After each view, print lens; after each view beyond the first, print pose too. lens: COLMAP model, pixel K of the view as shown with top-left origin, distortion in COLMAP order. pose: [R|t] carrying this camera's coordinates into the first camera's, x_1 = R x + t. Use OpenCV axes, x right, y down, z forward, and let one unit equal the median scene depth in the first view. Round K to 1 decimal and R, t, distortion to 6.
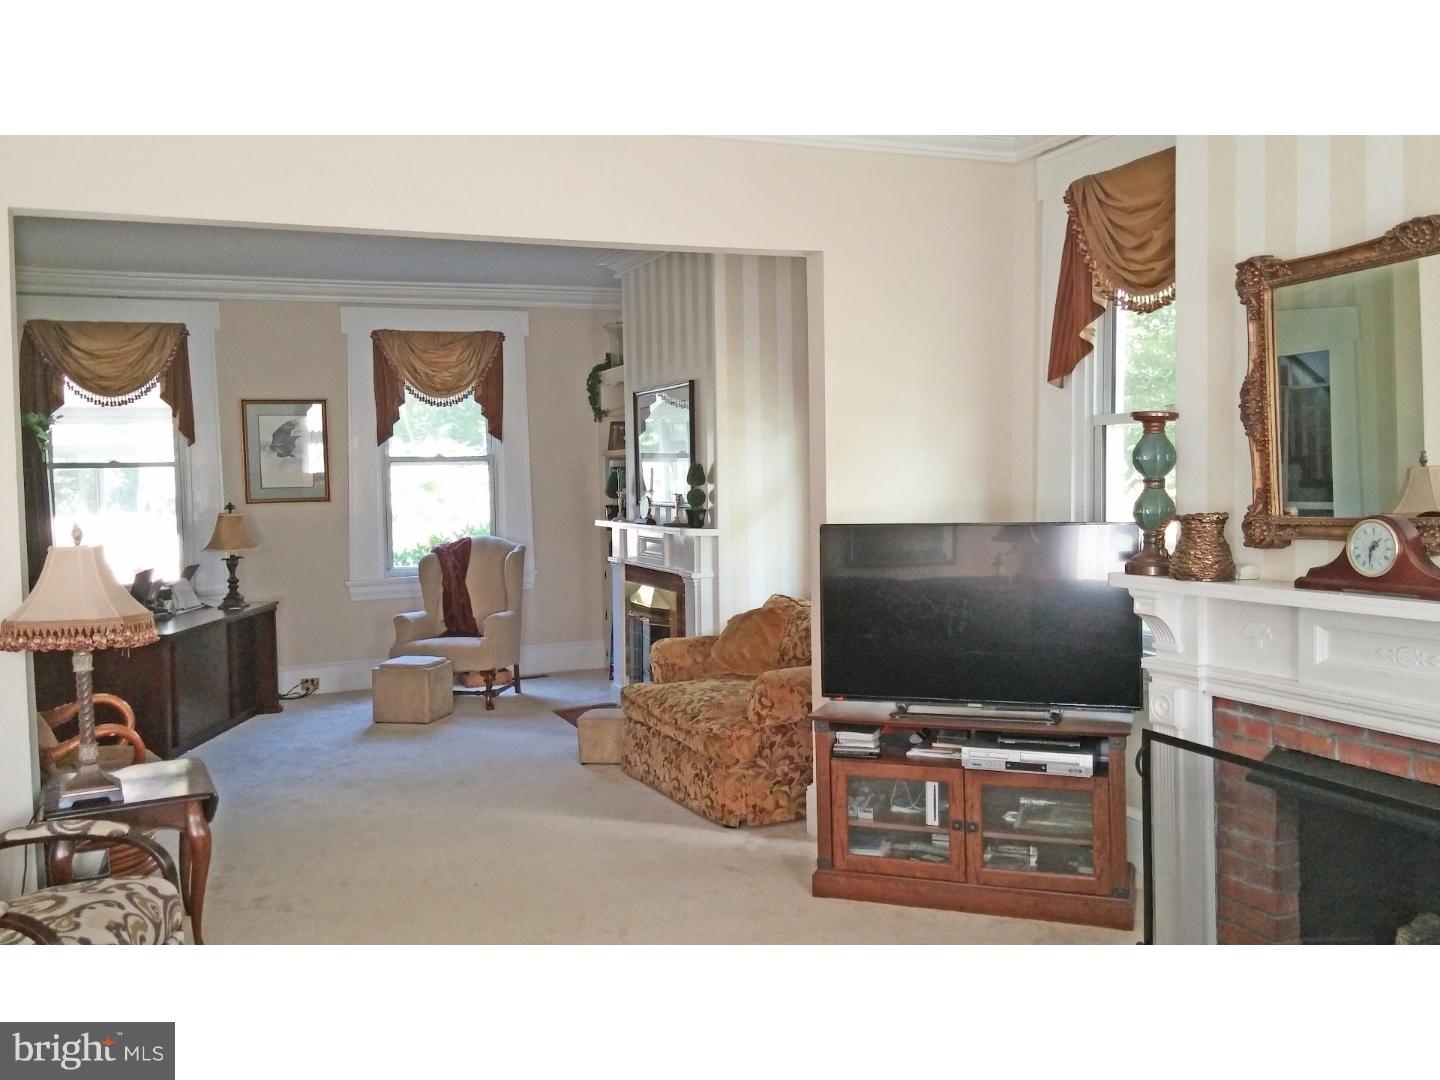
lens RADIAL K [[1242.2, 0, 719.2], [0, 1242.2, 535.6], [0, 0, 1]] dist [0.052333, -0.034471]
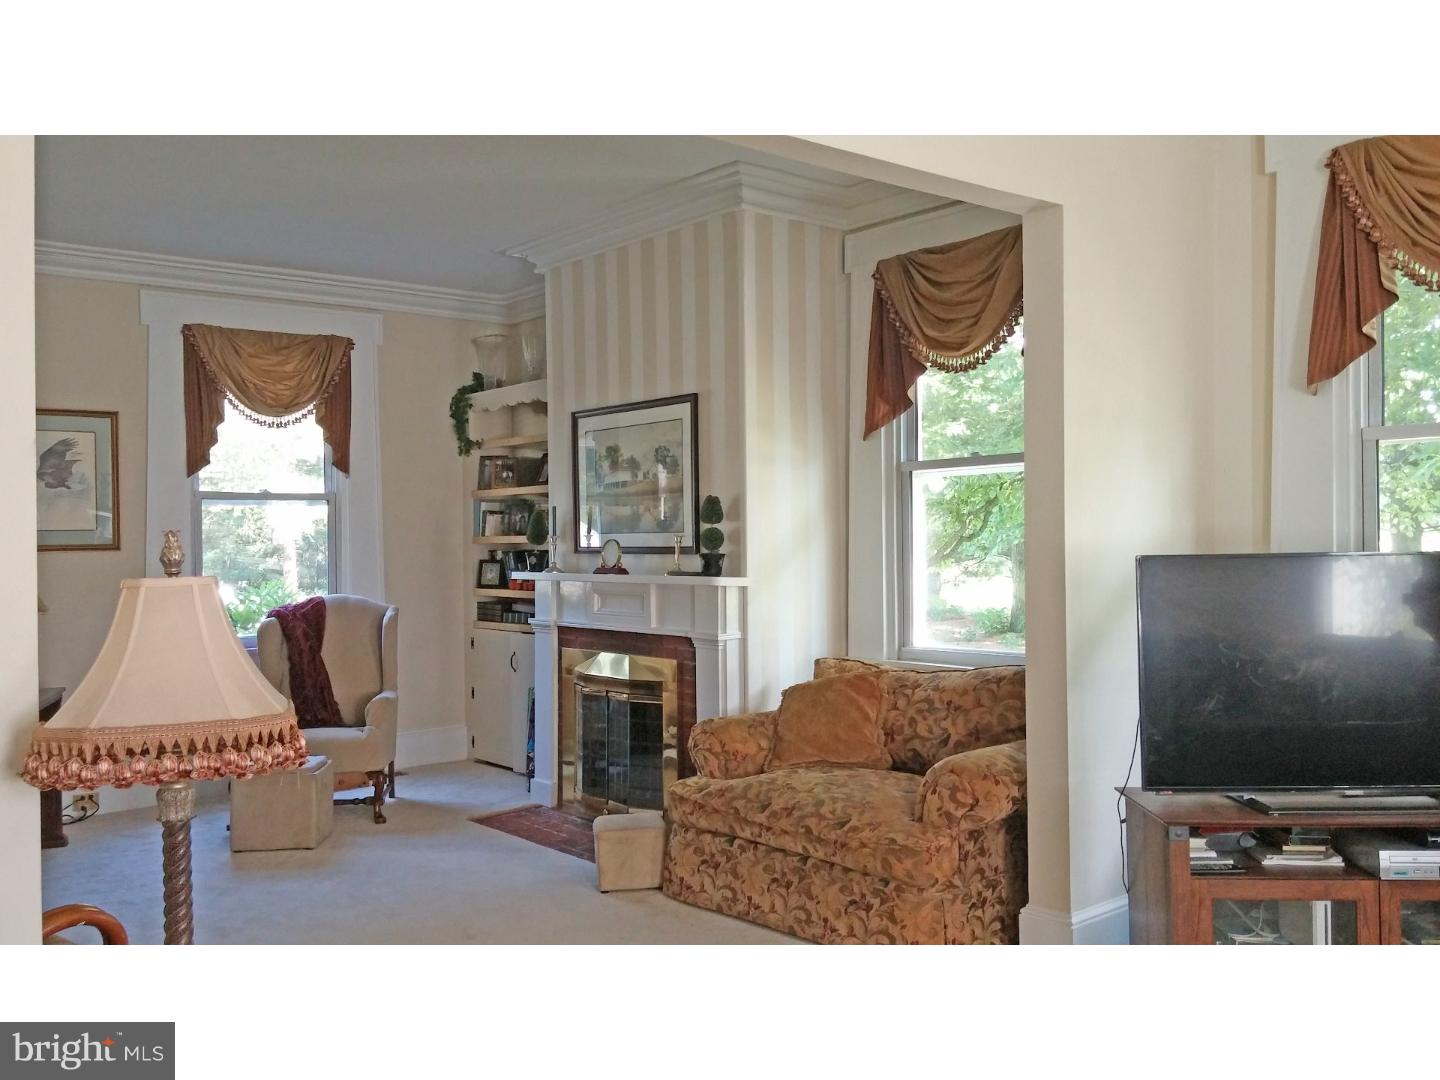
lens RADIAL K [[1242.2, 0, 719.3], [0, 1242.2, 541.1], [0, 0, 1]] dist [0.052333, -0.034471]
pose [[0.954603, 0.005802, 0.297824, -0.217190], [0.010208, 0.998586, -0.052175, 0.010898], [-0.297705, 0.052847, 0.953194, 0.210383]]
